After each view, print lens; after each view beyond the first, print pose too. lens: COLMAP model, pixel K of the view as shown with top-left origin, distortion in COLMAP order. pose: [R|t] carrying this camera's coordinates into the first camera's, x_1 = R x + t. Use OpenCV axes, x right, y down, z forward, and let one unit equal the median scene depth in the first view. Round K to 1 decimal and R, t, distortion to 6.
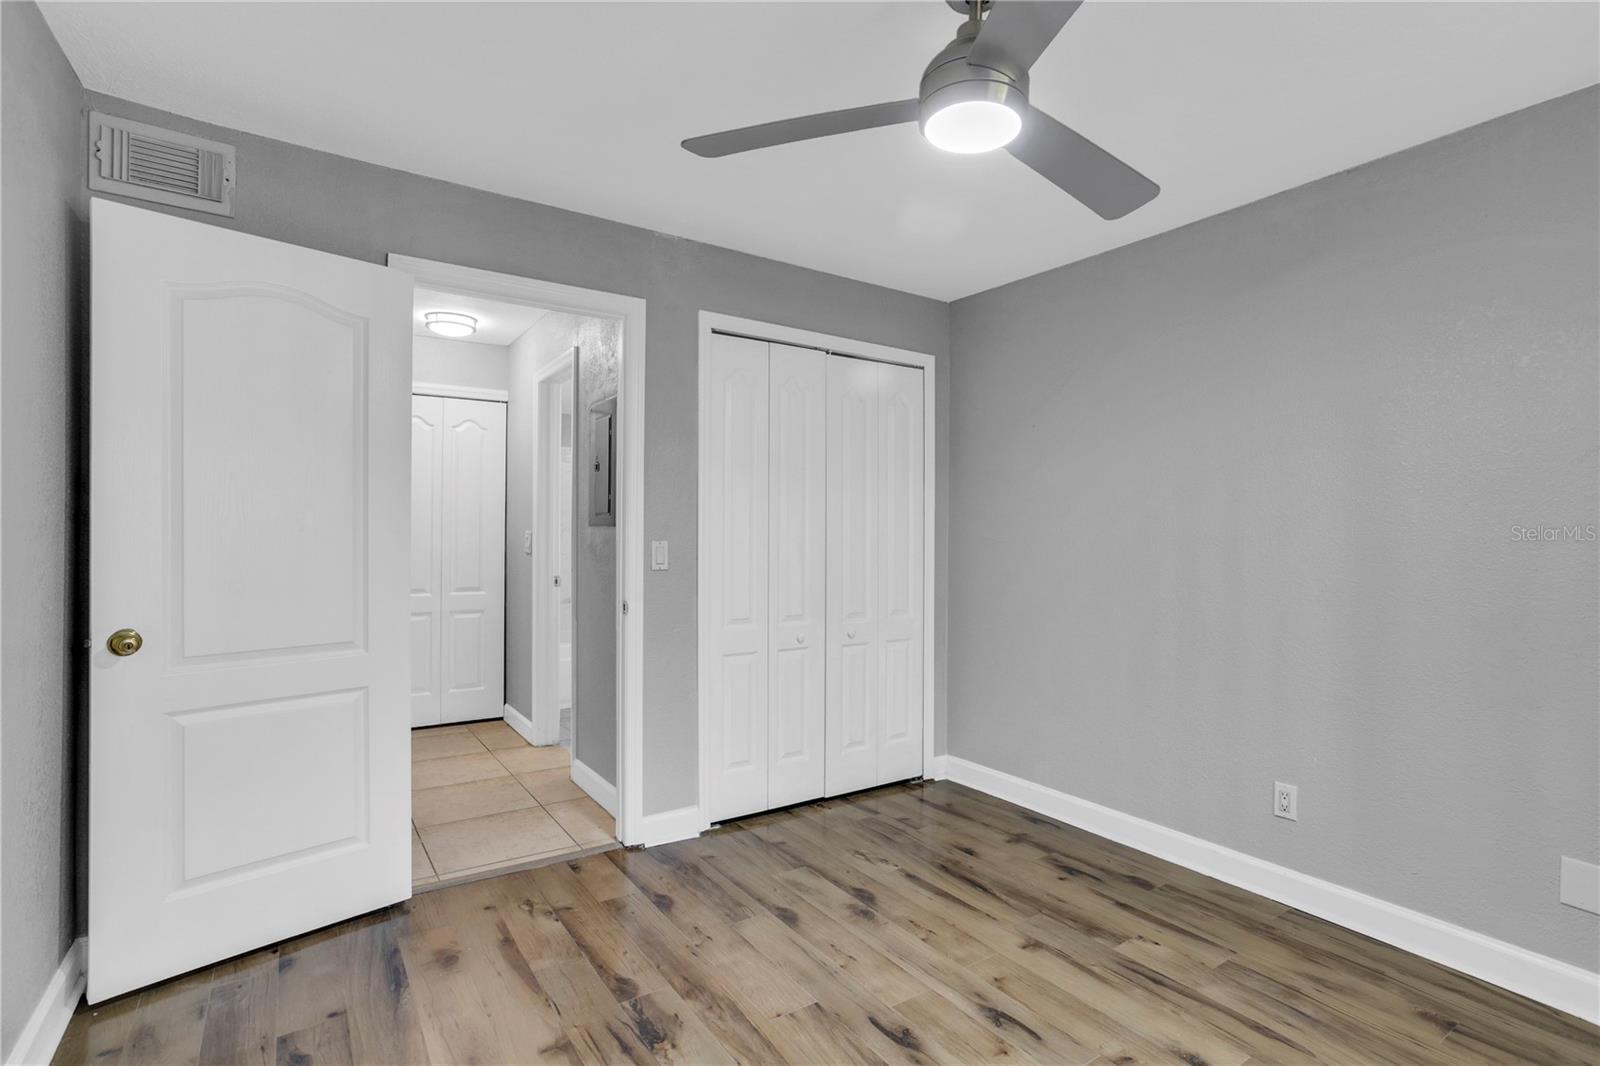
lens RADIAL K [[755.4, 0, 803.4], [0, 755.4, 533.7], [0, 0, 1]] dist [-0.068142, 0.032855]
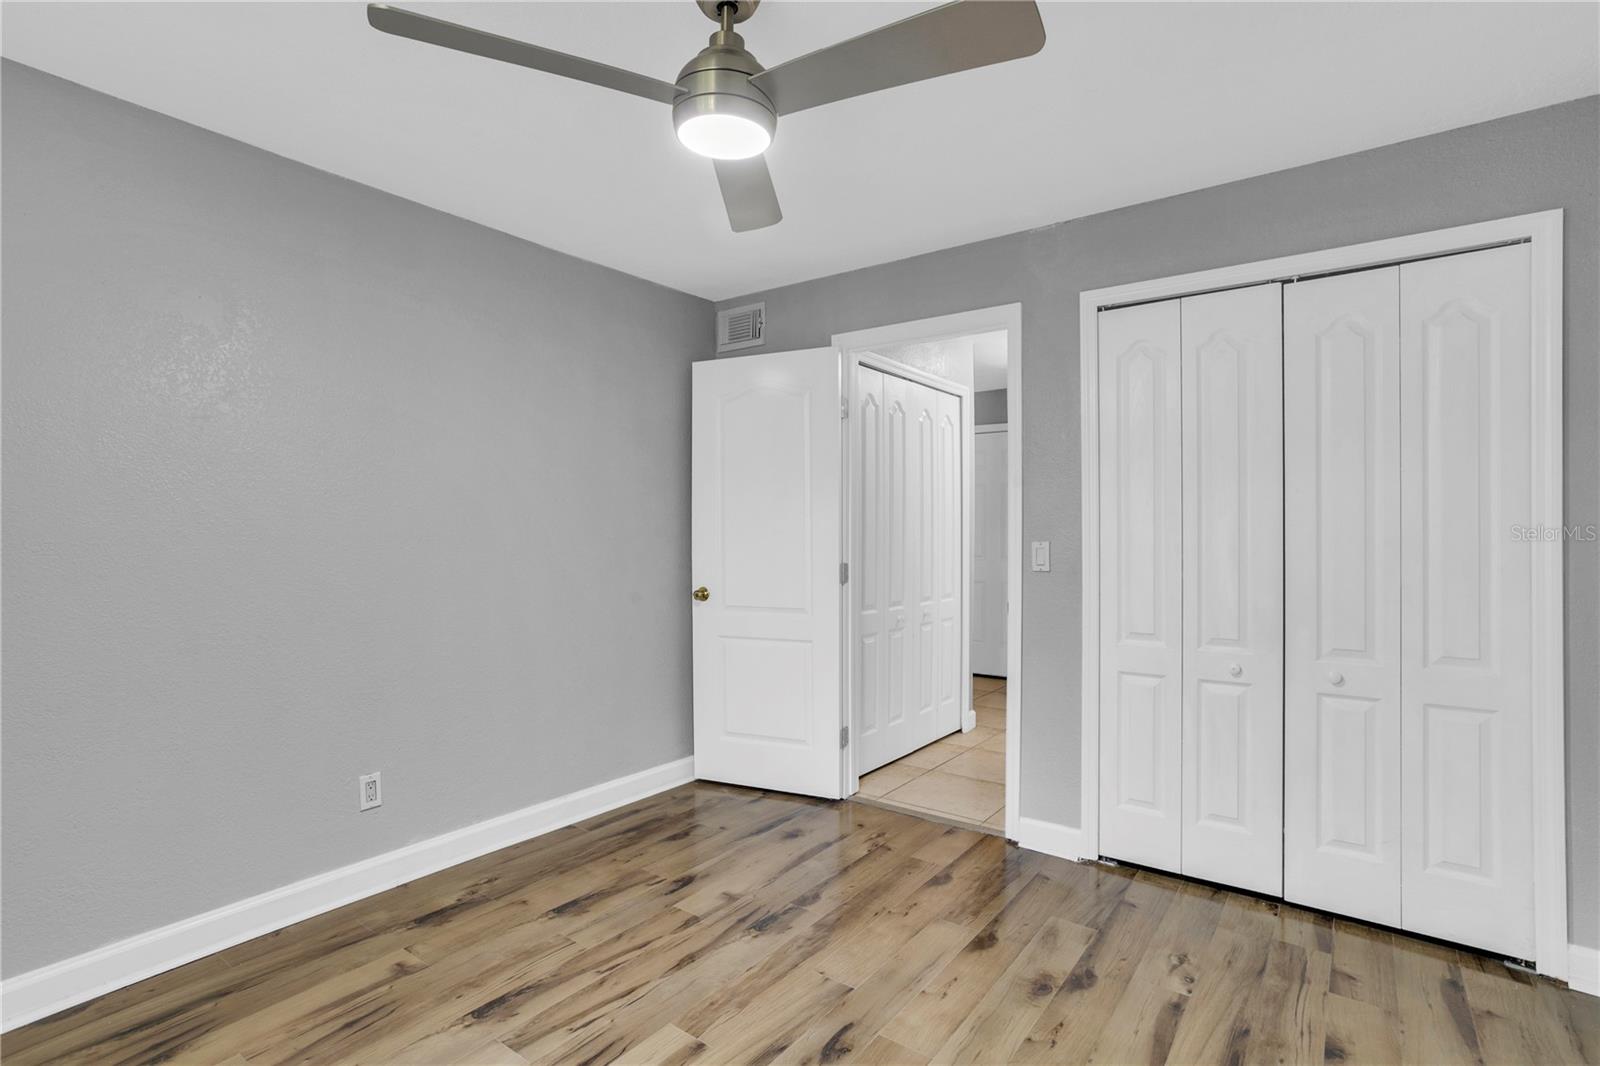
lens RADIAL K [[755.4, 0, 803.4], [0, 755.4, 533.7], [0, 0, 1]] dist [-0.068142, 0.032855]
pose [[0.331192, -0.006960, -0.943538, 0.651679], [0.001854, 0.999976, -0.006725, 0.005533], [0.943562, 0.000478, 0.331197, 0.398248]]
